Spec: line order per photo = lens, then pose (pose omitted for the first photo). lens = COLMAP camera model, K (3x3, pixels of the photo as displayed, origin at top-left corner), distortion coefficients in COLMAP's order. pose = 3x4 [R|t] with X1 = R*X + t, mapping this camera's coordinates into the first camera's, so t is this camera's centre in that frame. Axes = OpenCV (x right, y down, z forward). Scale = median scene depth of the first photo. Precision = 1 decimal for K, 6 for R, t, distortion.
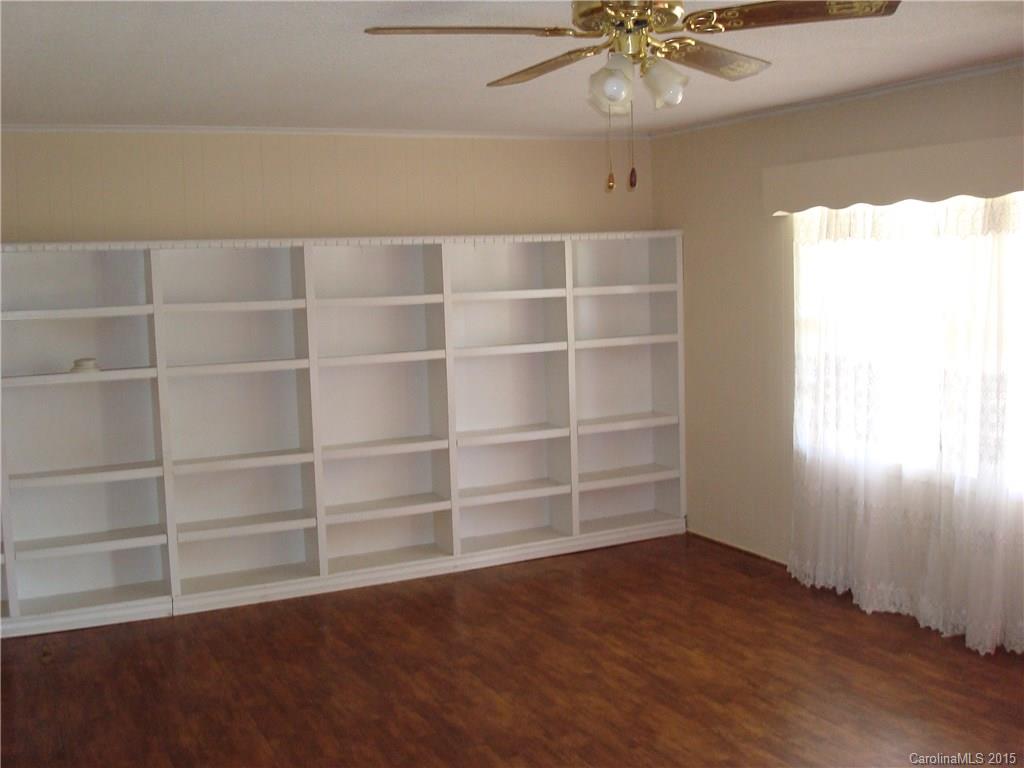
lens RADIAL K [[1164.2, 0, 512.0], [0, 1164.2, 384.0], [0, 0, 1]] dist [-0.011628, -0.160206]
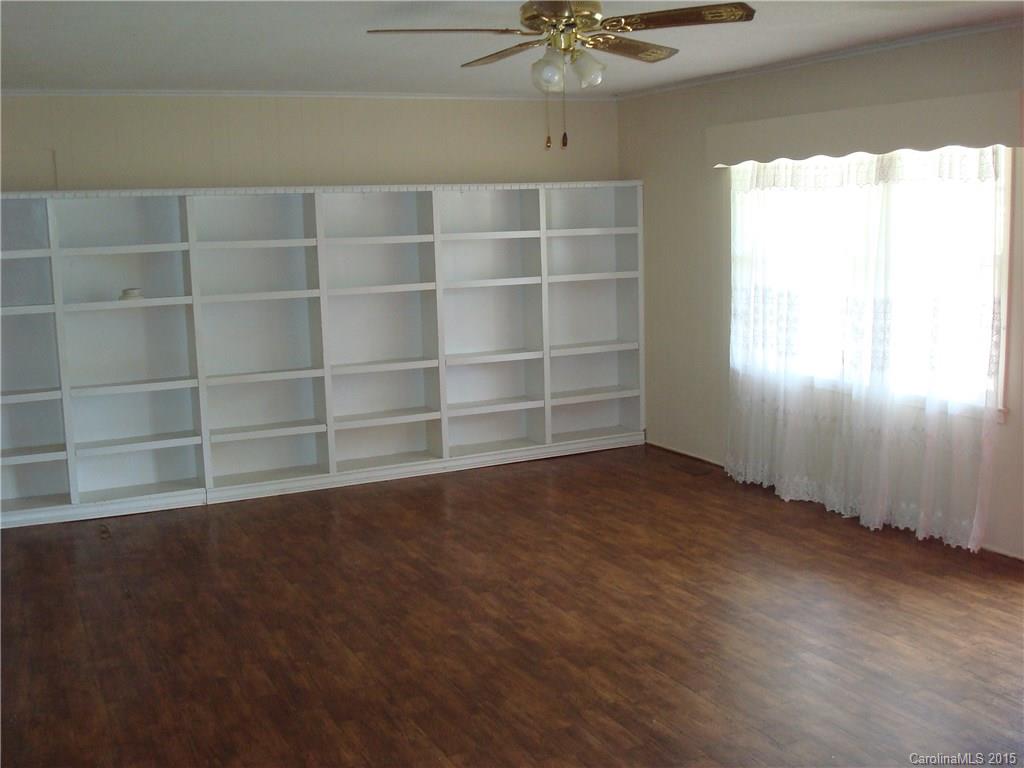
lens RADIAL K [[1166.6, 0, 516.0], [0, 1166.6, 401.5], [0, 0, 1]] dist [-0.036565, -0.176547]
pose [[0.999995, 0.002298, 0.002283, 0.022962], [-0.002421, 0.998453, 0.055558, 0.027061], [-0.002152, -0.055563, 0.998453, -0.191573]]
